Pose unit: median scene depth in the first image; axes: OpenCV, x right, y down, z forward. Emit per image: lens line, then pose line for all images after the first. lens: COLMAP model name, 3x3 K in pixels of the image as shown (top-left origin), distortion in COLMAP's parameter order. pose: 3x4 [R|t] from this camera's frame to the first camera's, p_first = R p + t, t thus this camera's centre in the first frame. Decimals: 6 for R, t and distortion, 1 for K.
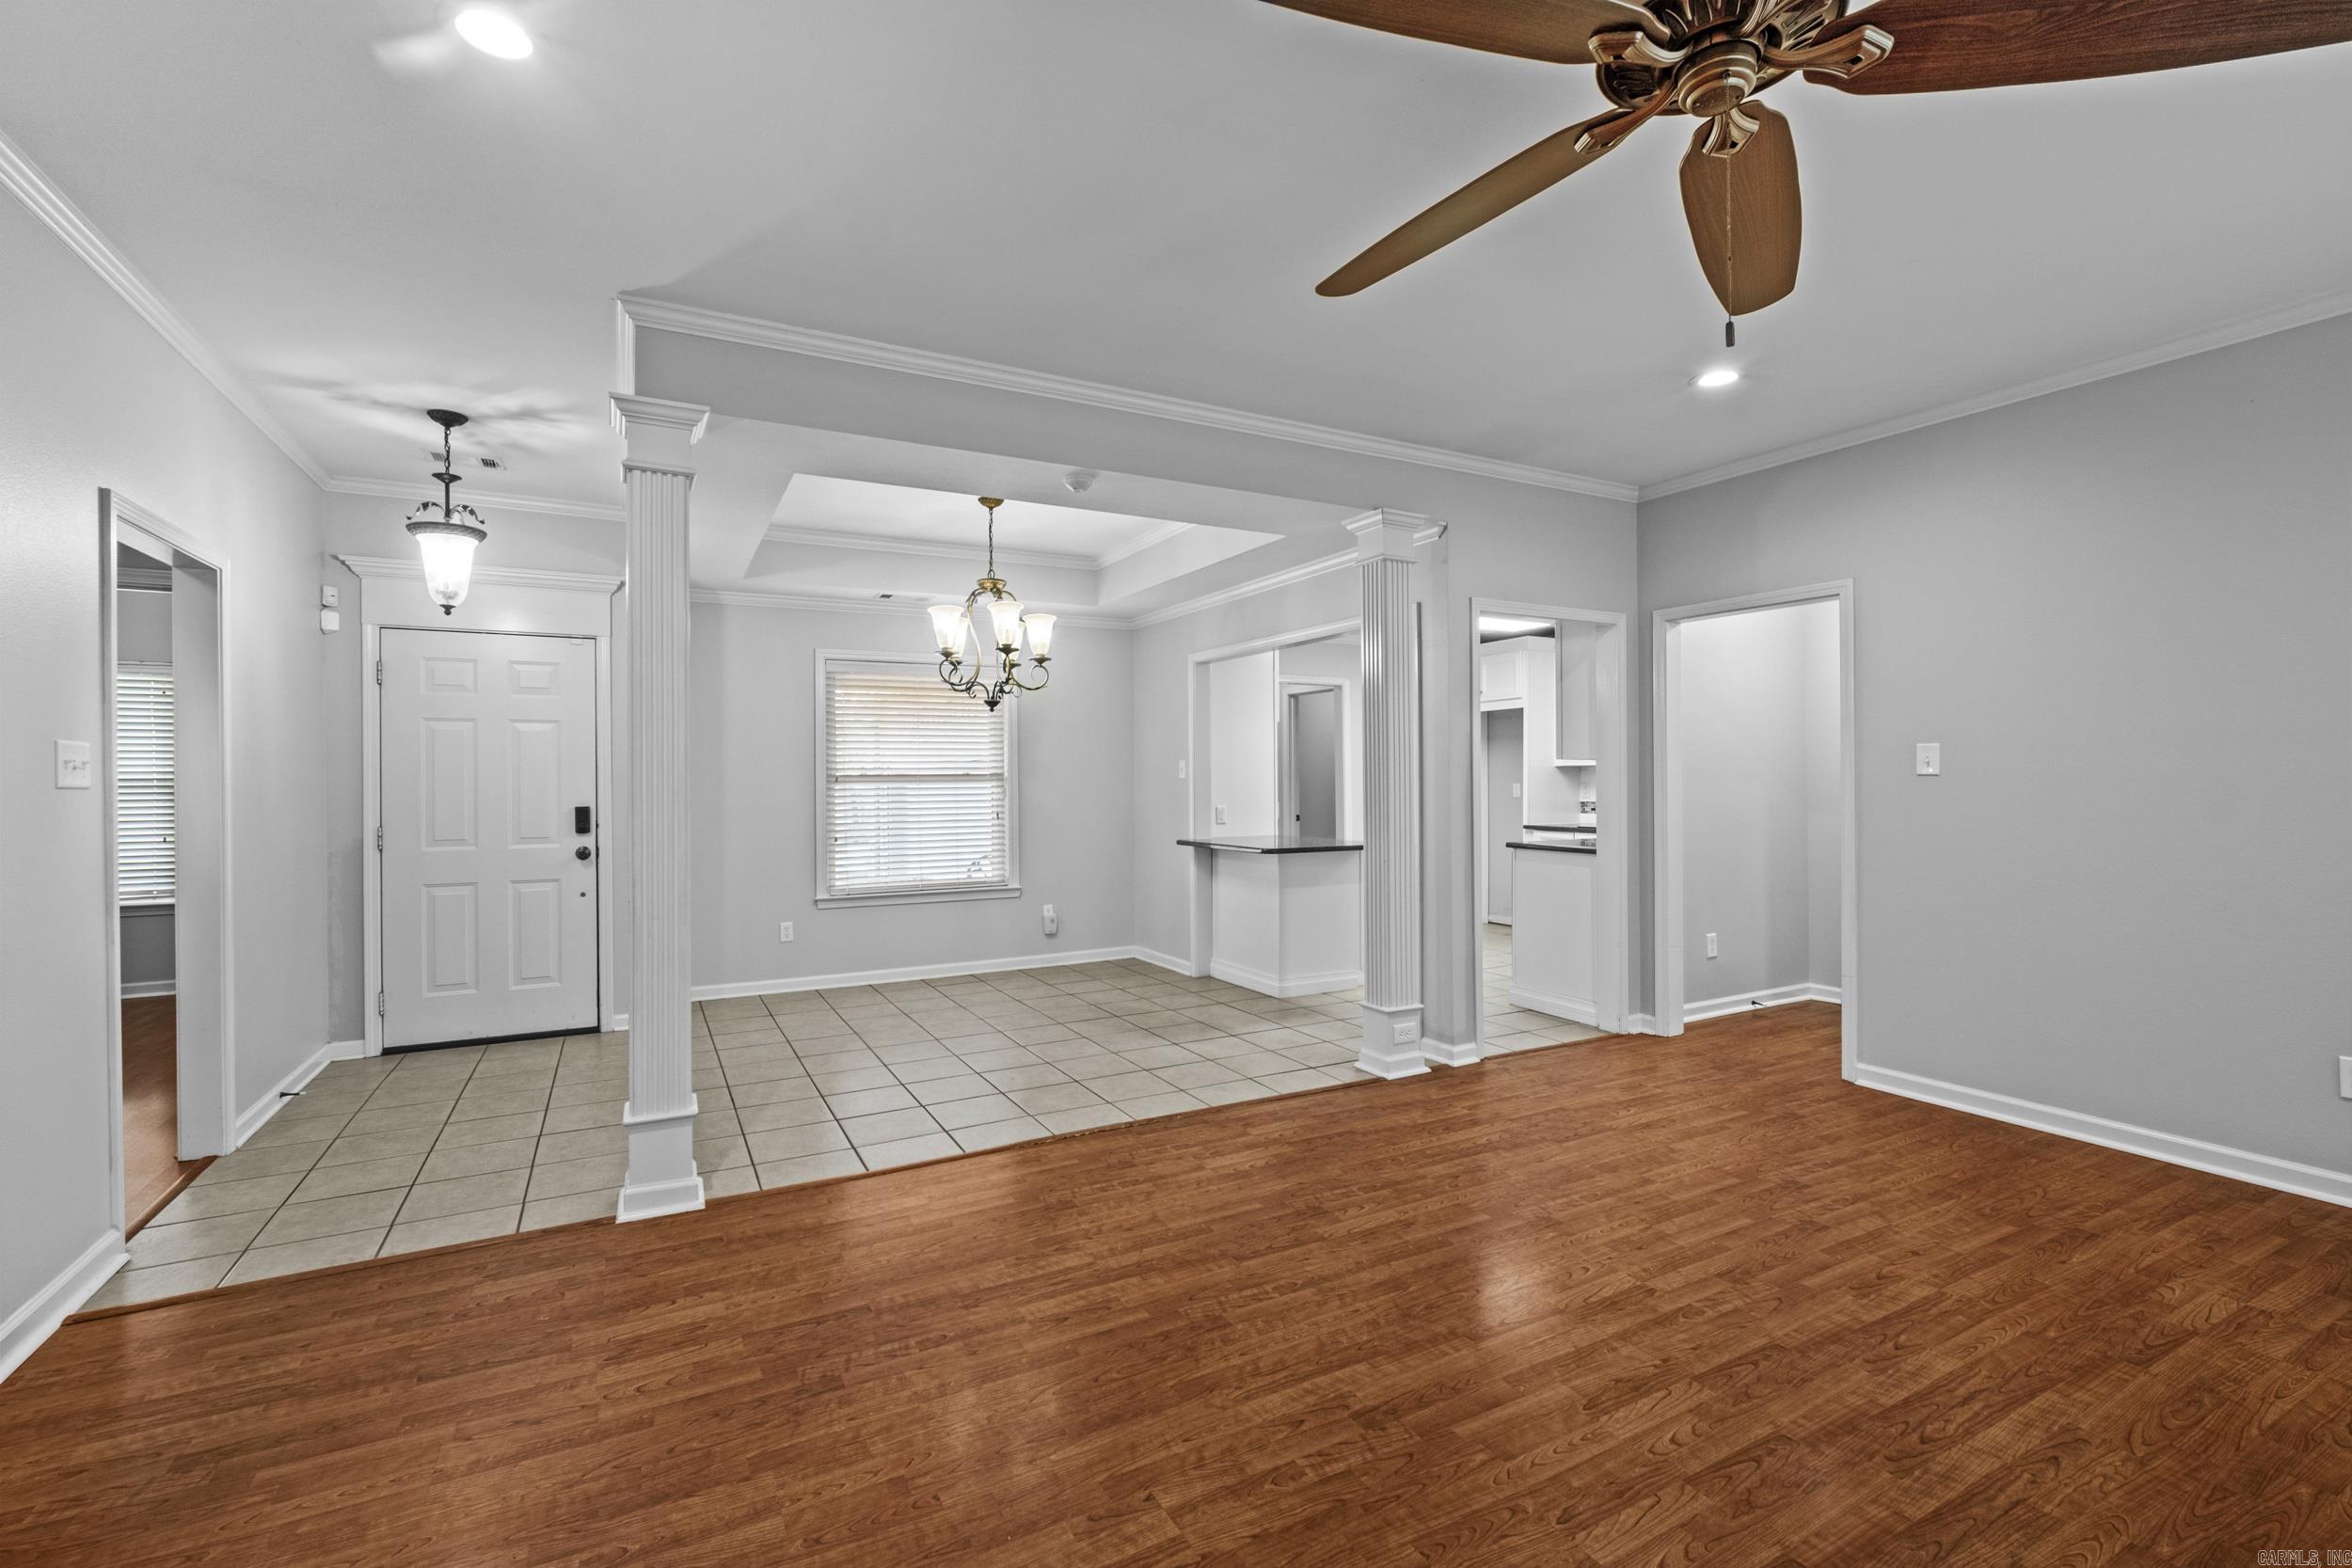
lens RADIAL K [[1023.2, 0, 1158.9], [0, 1023.2, 773.3], [0, 0, 1]] dist [-0.006364, -0.000659]
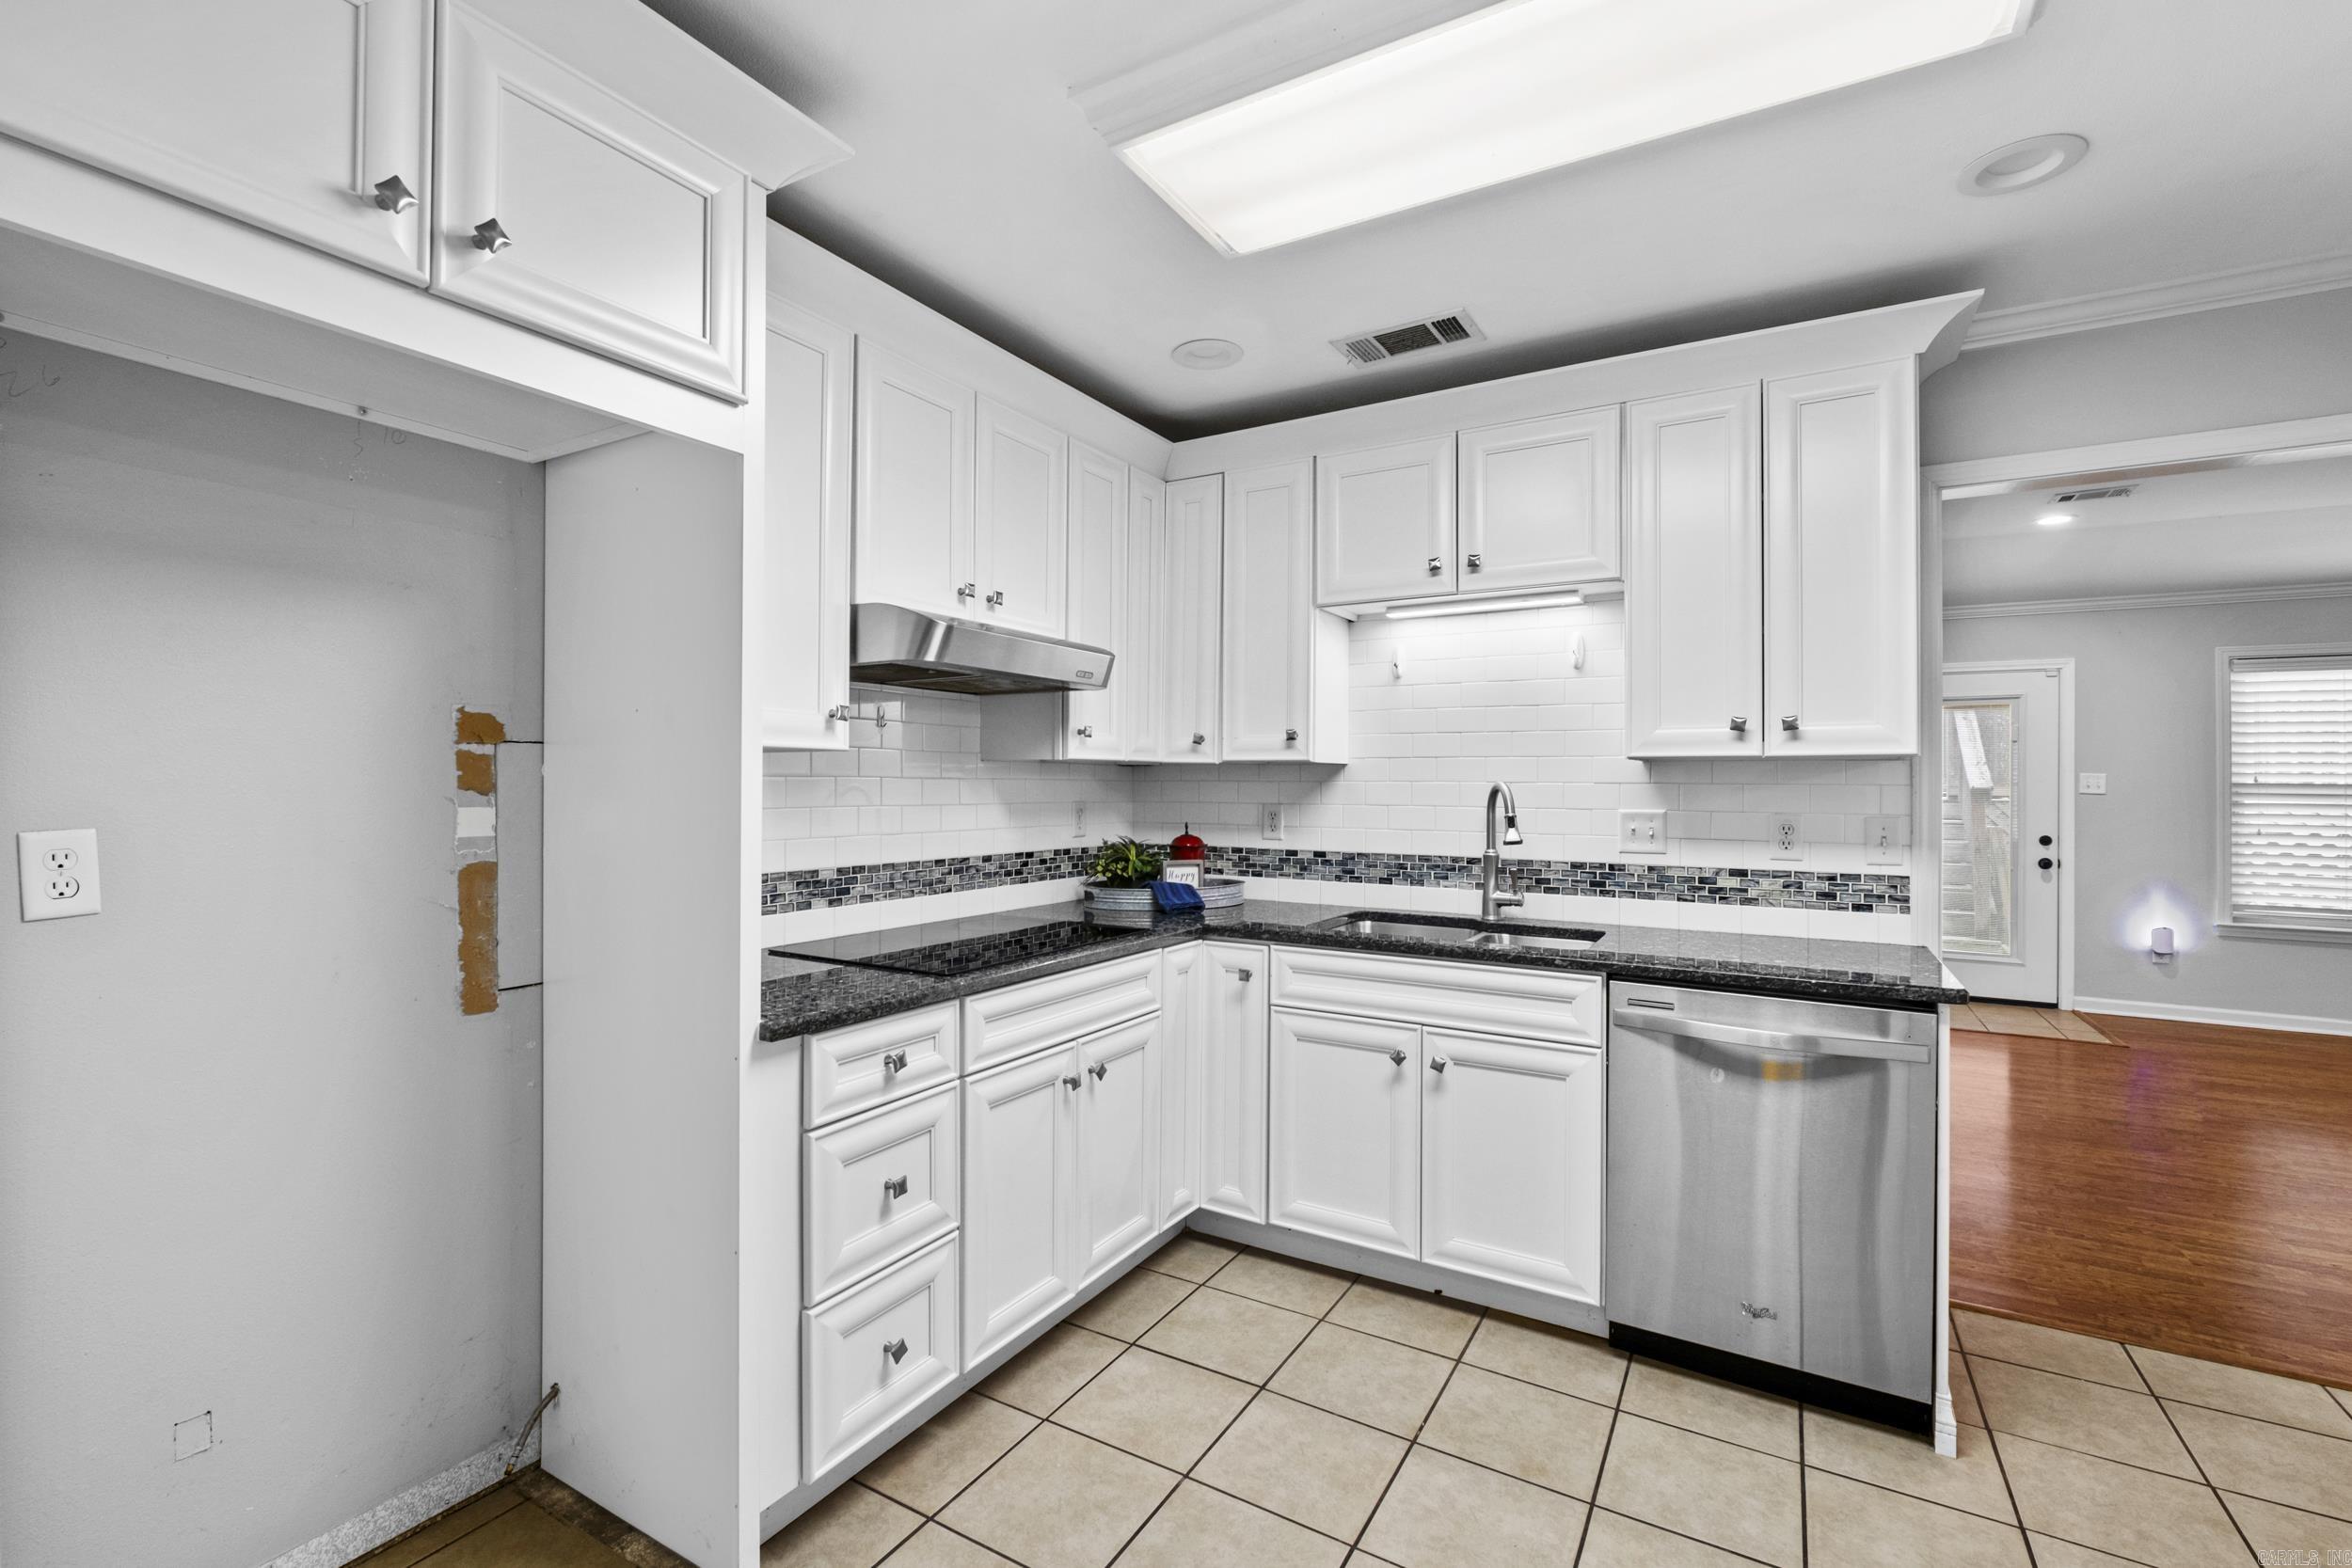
lens RADIAL K [[1023.2, 0, 1176.8], [0, 1023.2, 781.0], [0, 0, 1]] dist [-0.006364, -0.000659]
pose [[-0.520309, 0.007248, 0.853947, 0.255859], [-0.007428, 0.999888, -0.013013, 0.006793], [-0.853946, -0.013114, -0.520197, 1.922966]]
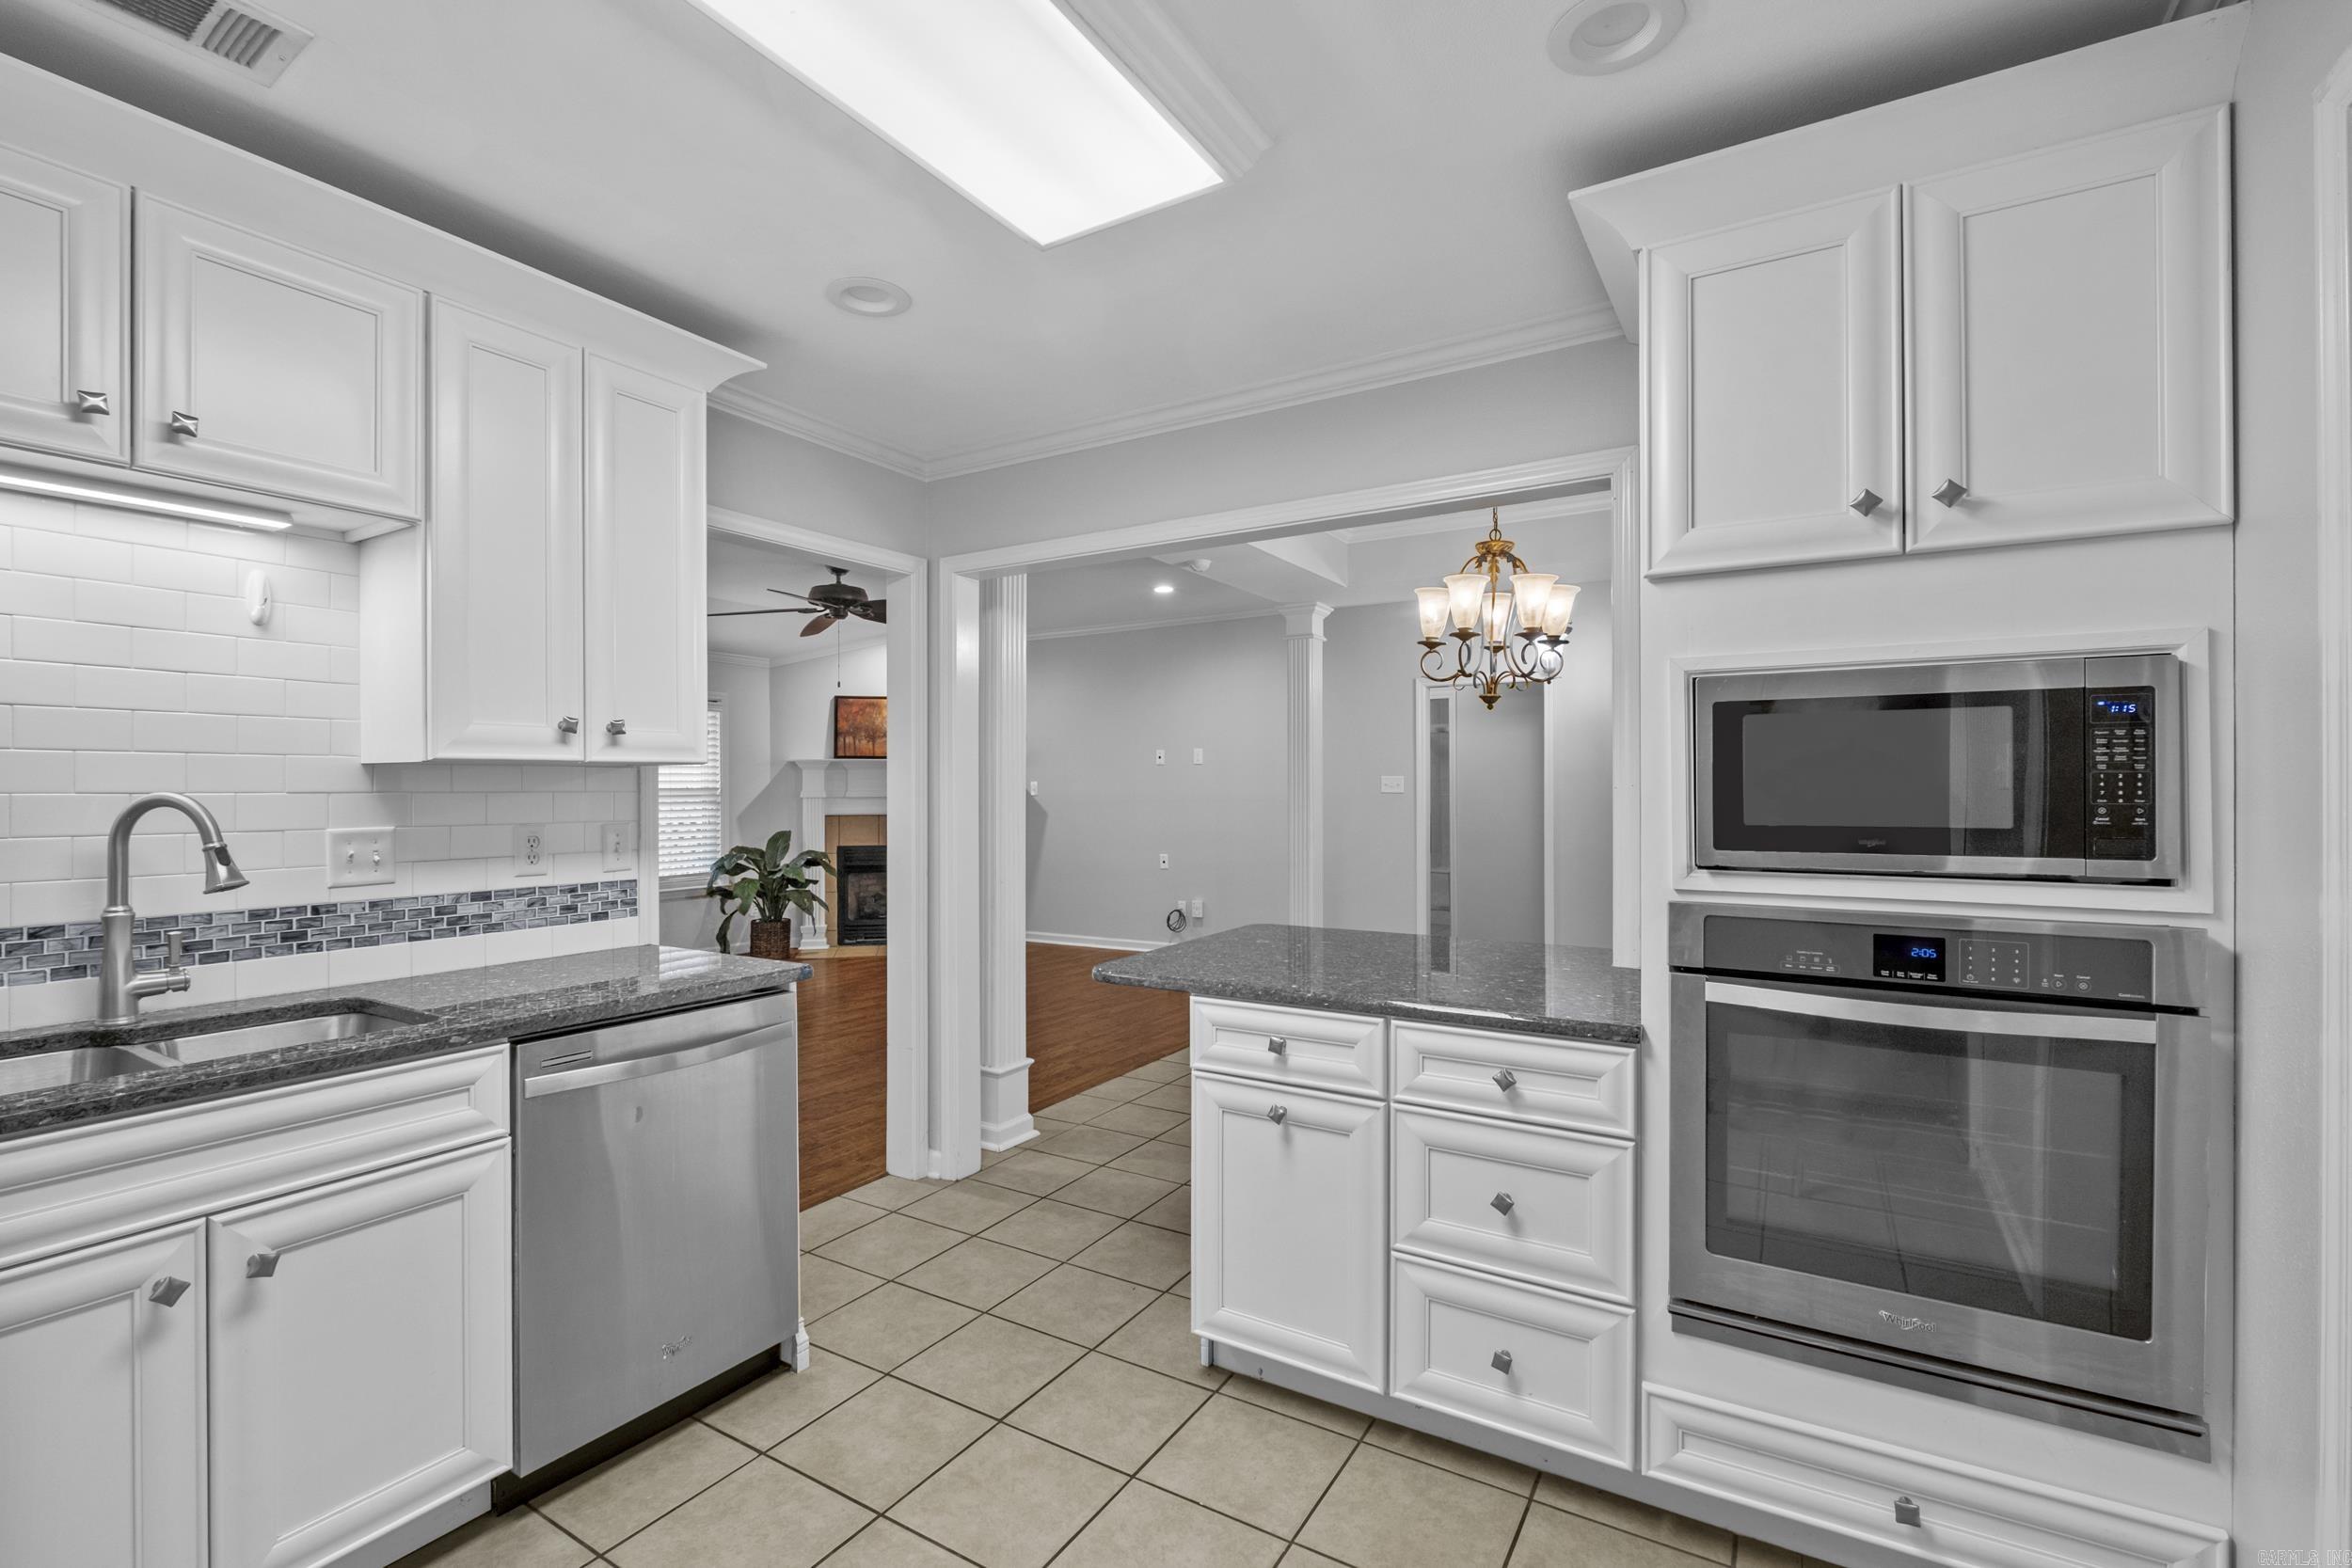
lens RADIAL K [[1023.2, 0, 1139.2], [0, 1023.2, 793.0], [0, 0, 1]] dist [-0.006364, -0.000659]
pose [[-0.869064, 0.012955, -0.494530, 0.581782], [0.014526, 0.999894, 0.000667, 0.002879], [0.494487, -0.006604, -0.869160, 1.938606]]
